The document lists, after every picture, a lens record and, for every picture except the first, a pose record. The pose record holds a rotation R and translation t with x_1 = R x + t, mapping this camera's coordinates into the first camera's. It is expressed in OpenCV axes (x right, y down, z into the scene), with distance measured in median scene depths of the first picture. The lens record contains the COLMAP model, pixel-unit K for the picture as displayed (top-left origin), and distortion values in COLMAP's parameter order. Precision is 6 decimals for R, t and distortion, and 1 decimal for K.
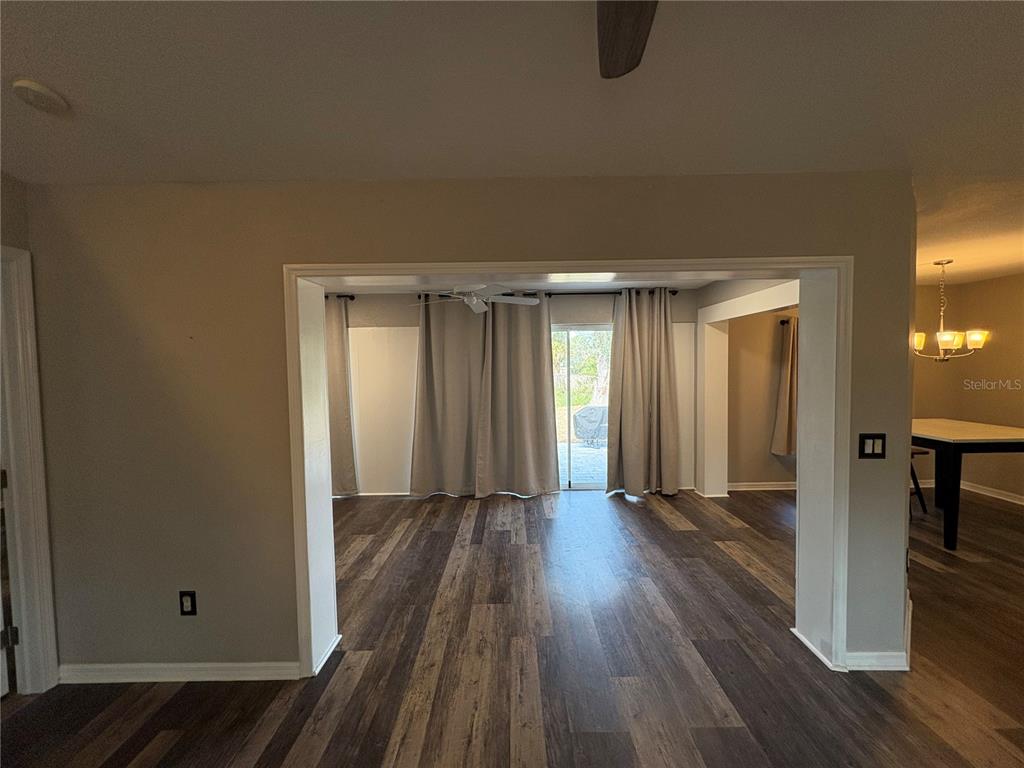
lens RADIAL K [[406.4, 0, 509.7], [0, 406.4, 384.0], [0, 0, 1]] dist [-0.000043, 0.000622]
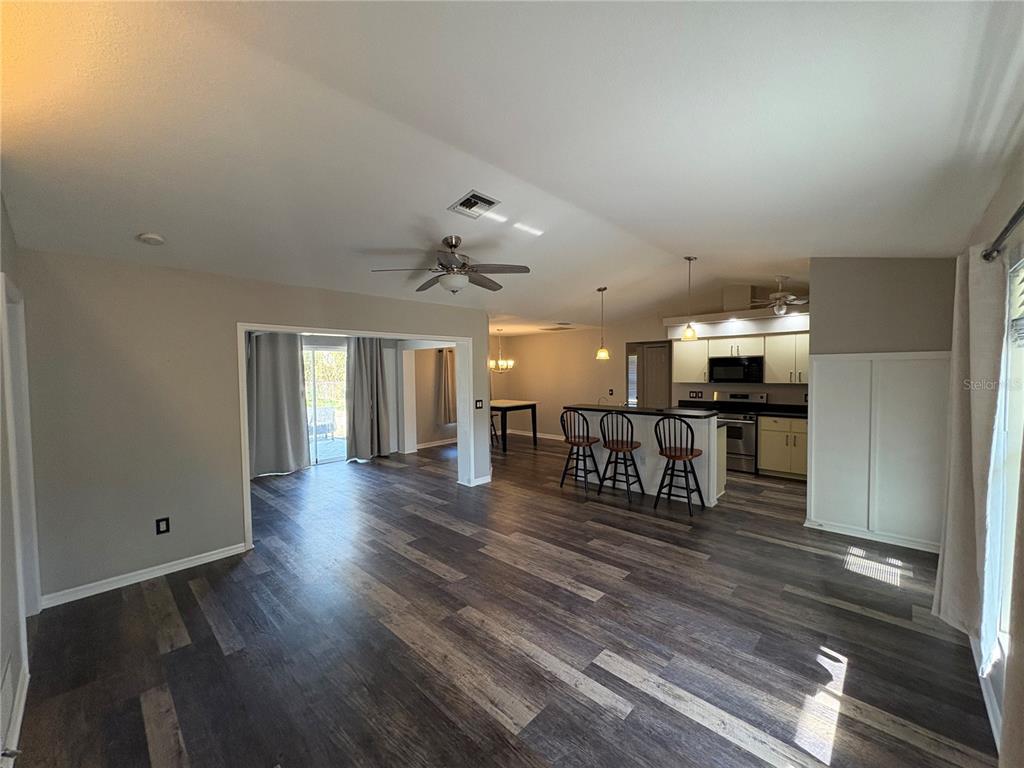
lens RADIAL K [[406.4, 0, 511.3], [0, 406.4, 384.5], [0, 0, 1]] dist [-0.000043, 0.000622]
pose [[0.687228, -0.017734, 0.726225, -0.676098], [0.031407, 0.999493, -0.005314, 0.024093], [-0.725762, 0.026461, 0.687436, -0.746936]]
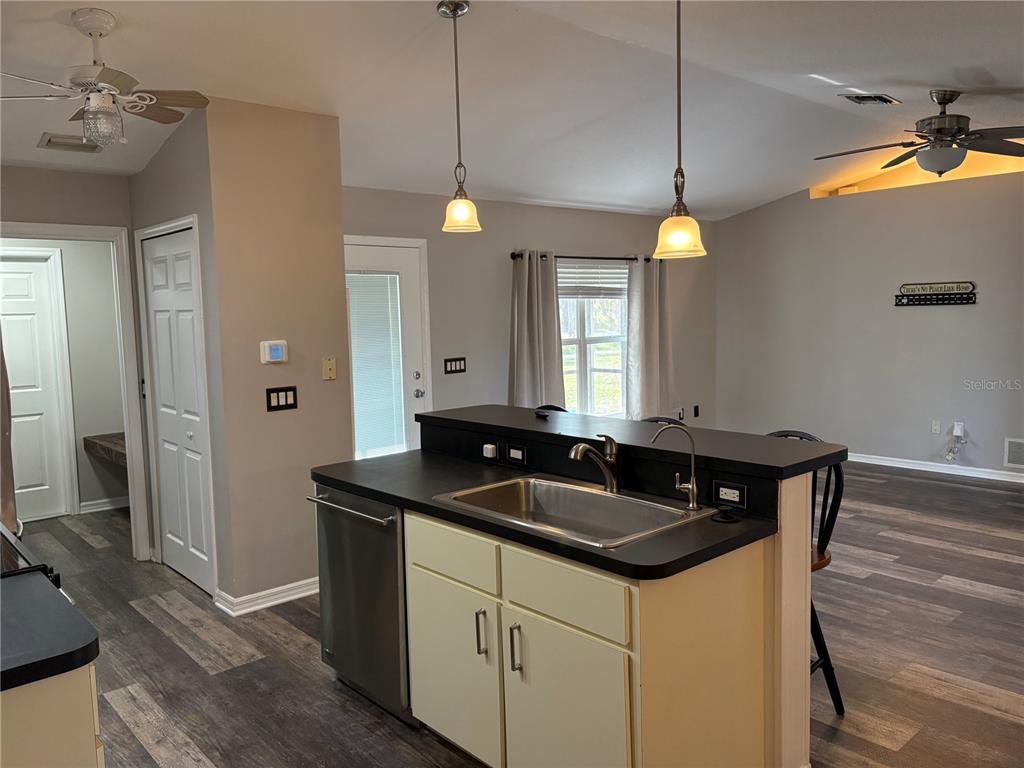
lens RADIAL K [[771.9, 0, 514.8], [0, 771.9, 378.1], [0, 0, 1]] dist [0.045491, -0.041892]
pose [[-0.739437, 0.095335, -0.666441, 1.718607], [0.009915, 0.991357, 0.130814, -0.070408], [0.673153, 0.090121, -0.733992, 0.767126]]
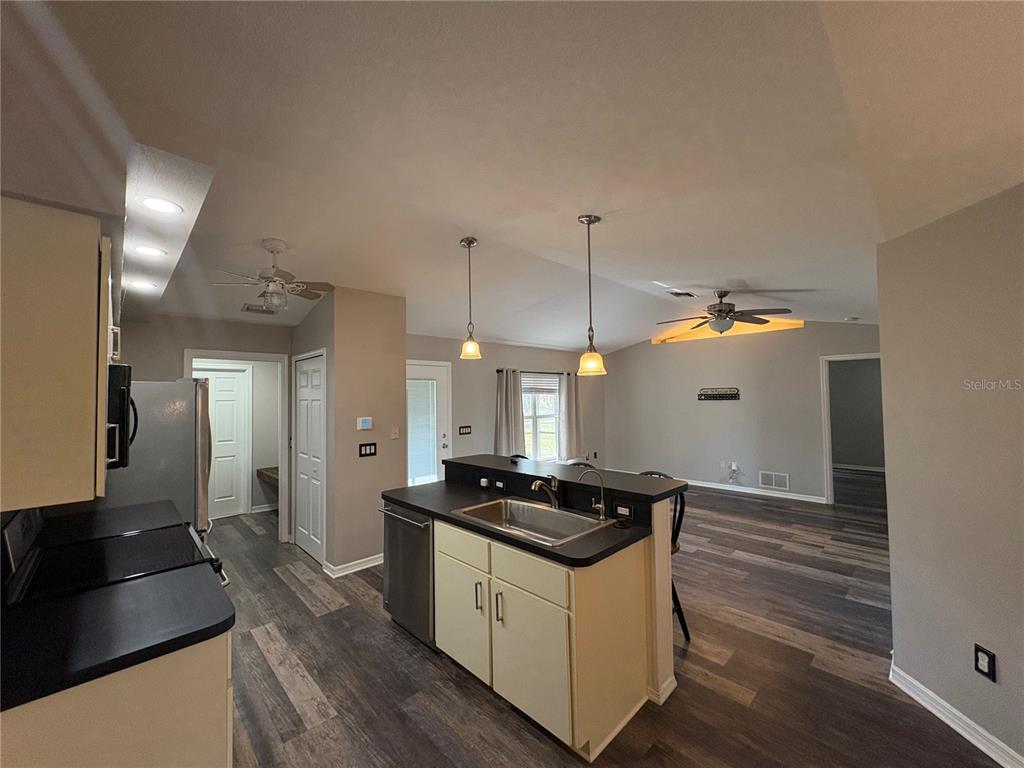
lens RADIAL K [[406.4, 0, 511.1], [0, 406.4, 385.4], [0, 0, 1]] dist [-0.000043, 0.000622]
pose [[-0.716324, 0.007107, -0.697731, 1.681261], [-0.001081, 0.999936, 0.011295, -0.076912], [0.697767, 0.008845, -0.716270, 0.717058]]
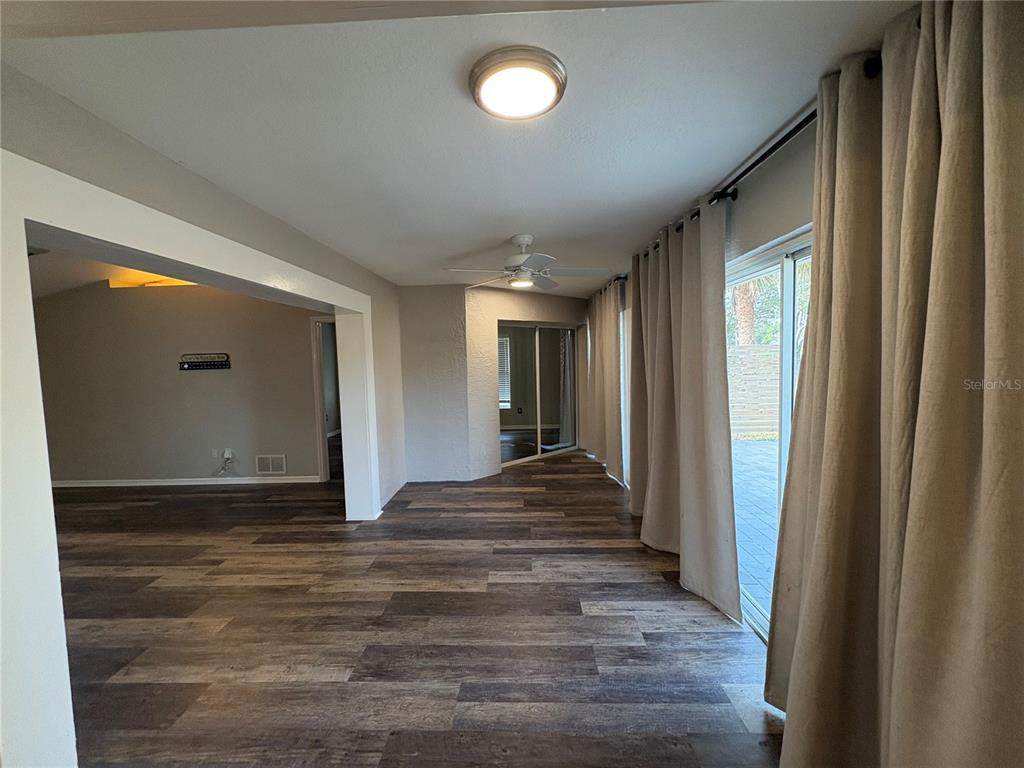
lens RADIAL K [[406.4, 0, 513.3], [0, 406.4, 384.8], [0, 0, 1]] dist [-0.000043, 0.000622]
pose [[-0.027231, 0.082761, -0.996197, 0.937280], [-0.013073, 0.996452, 0.083139, -0.065560], [0.999544, 0.015287, -0.026053, 1.250499]]
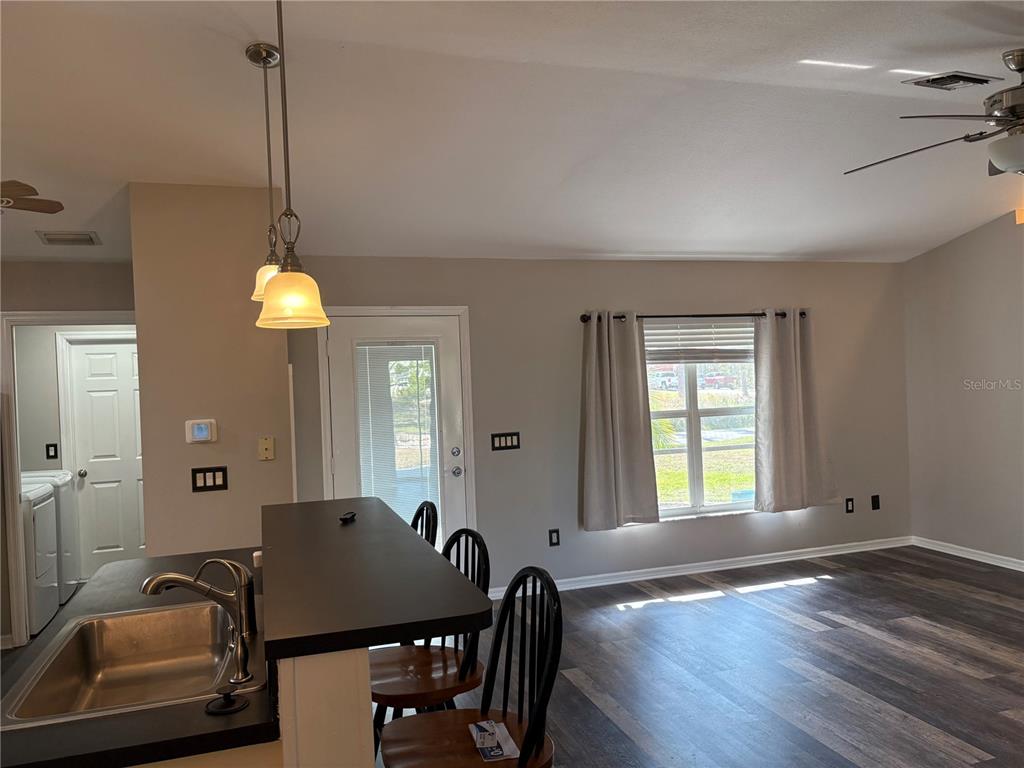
lens RADIAL K [[771.9, 0, 525.4], [0, 771.9, 386.1], [0, 0, 1]] dist [0.045491, -0.041892]
pose [[-0.944207, 0.056404, -0.324486, 1.012141], [0.041401, 0.997738, 0.052962, -0.066093], [0.326739, 0.036573, -0.944407, 0.917146]]
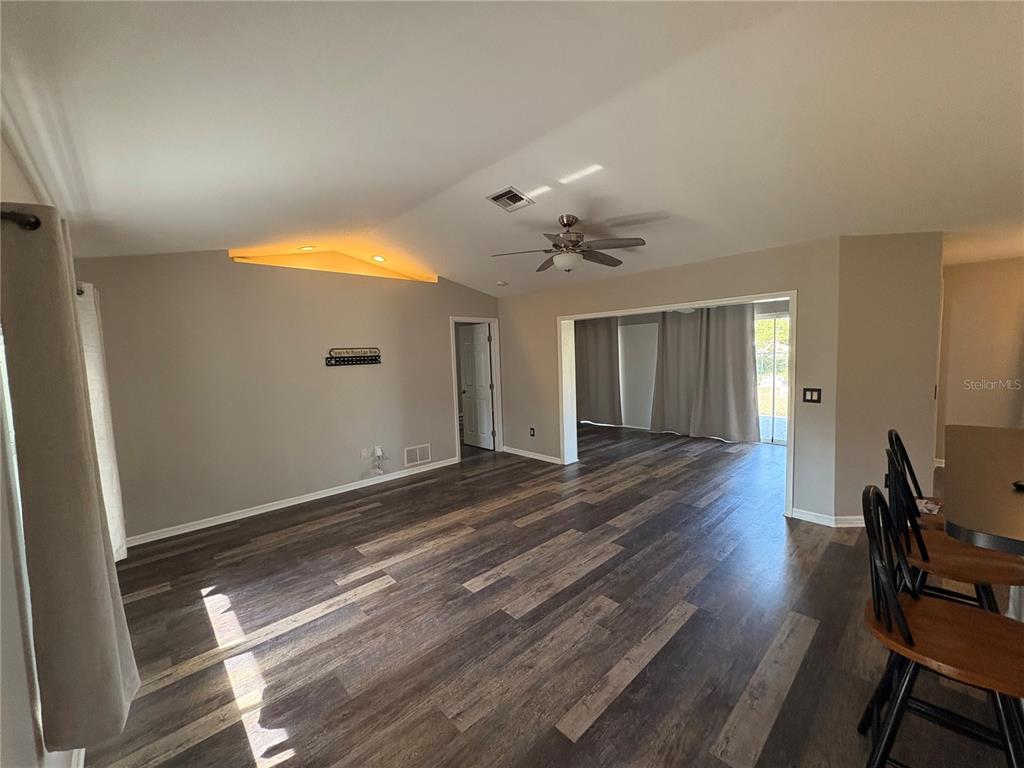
lens RADIAL K [[406.4, 0, 512.4], [0, 406.4, 384.5], [0, 0, 1]] dist [-0.000043, 0.000622]
pose [[0.687964, 0.050645, -0.723975, 0.848495], [-0.007498, 0.998005, 0.062690, 0.002518], [0.725706, -0.037700, 0.686971, -0.774132]]
